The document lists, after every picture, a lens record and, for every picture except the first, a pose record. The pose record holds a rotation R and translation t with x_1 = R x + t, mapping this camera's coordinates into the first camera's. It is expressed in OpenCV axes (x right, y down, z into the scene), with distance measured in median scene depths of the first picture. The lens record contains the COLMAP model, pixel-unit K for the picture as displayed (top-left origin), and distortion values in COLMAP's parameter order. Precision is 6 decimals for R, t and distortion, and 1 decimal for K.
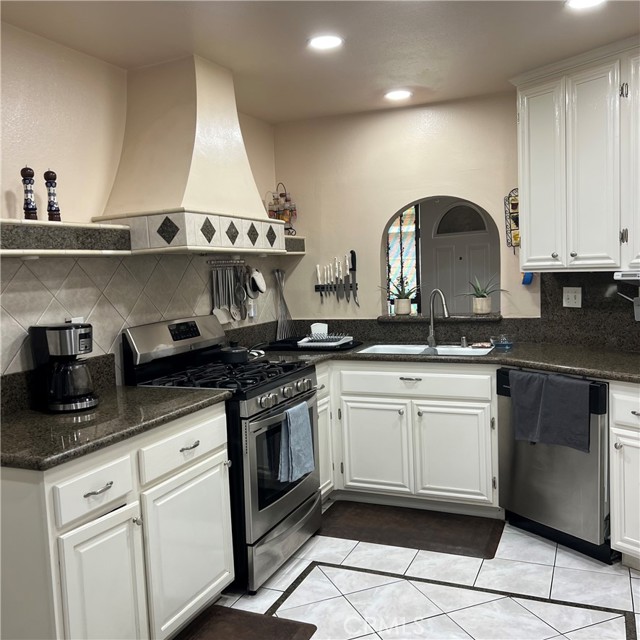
lens RADIAL K [[640.6, 0, 356.7], [0, 640.6, 332.9], [0, 0, 1]] dist [0.126039, -0.217177]
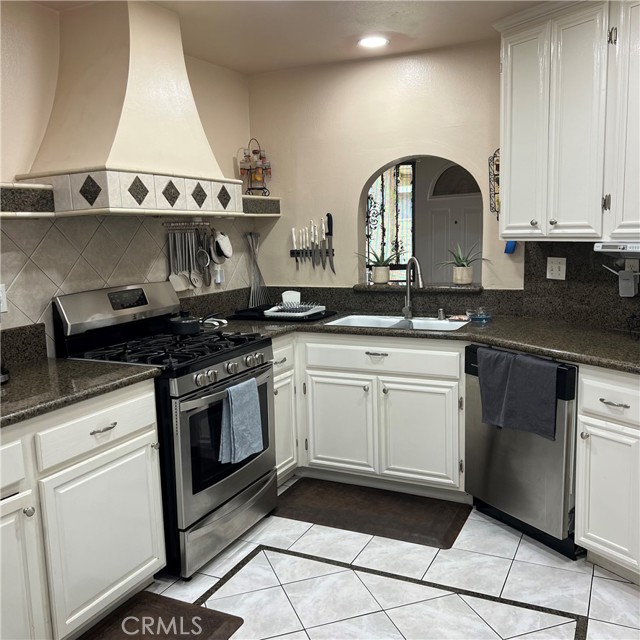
lens RADIAL K [[640.6, 0, 356.7], [0, 640.6, 332.9], [0, 0, 1]] dist [0.126039, -0.217177]
pose [[0.998956, 0.020274, -0.040942, 0.104274], [-0.017699, 0.997900, 0.062311, -0.018861], [0.042120, -0.061521, 0.997217, 0.076486]]
